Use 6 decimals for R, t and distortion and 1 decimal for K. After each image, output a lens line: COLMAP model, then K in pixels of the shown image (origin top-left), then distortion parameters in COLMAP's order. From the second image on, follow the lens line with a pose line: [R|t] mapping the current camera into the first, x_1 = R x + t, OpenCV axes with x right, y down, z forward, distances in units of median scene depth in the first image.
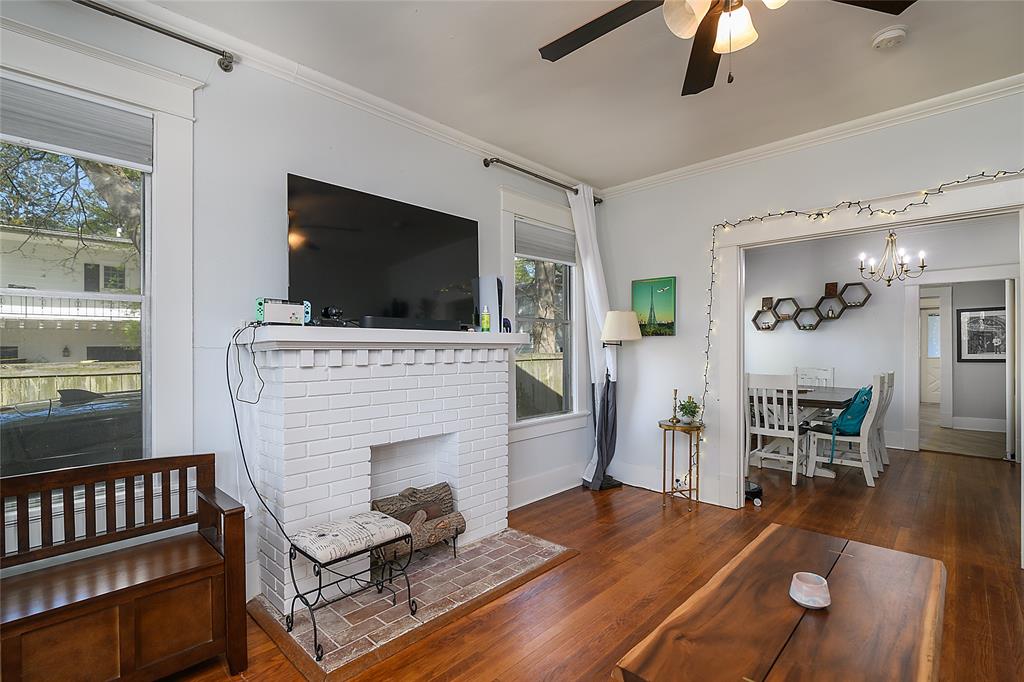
lens RADIAL K [[476.5, 0, 511.7], [0, 476.5, 346.7], [0, 0, 1]] dist [-0.000478, 0.000267]
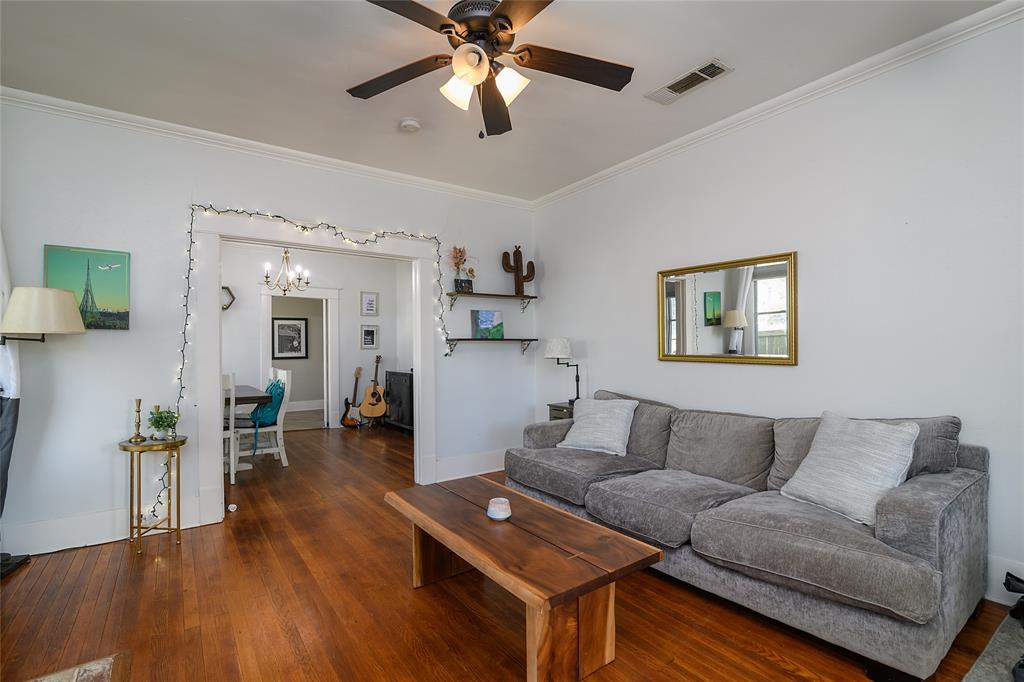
lens RADIAL K [[476.5, 0, 511.7], [0, 476.5, 346.7], [0, 0, 1]] dist [-0.000478, 0.000267]
pose [[0.184383, 0.005232, 0.982841, -0.278153], [-0.000842, 0.999986, -0.005165, 0.006975], [-0.982854, 0.000125, 0.184385, 0.237945]]
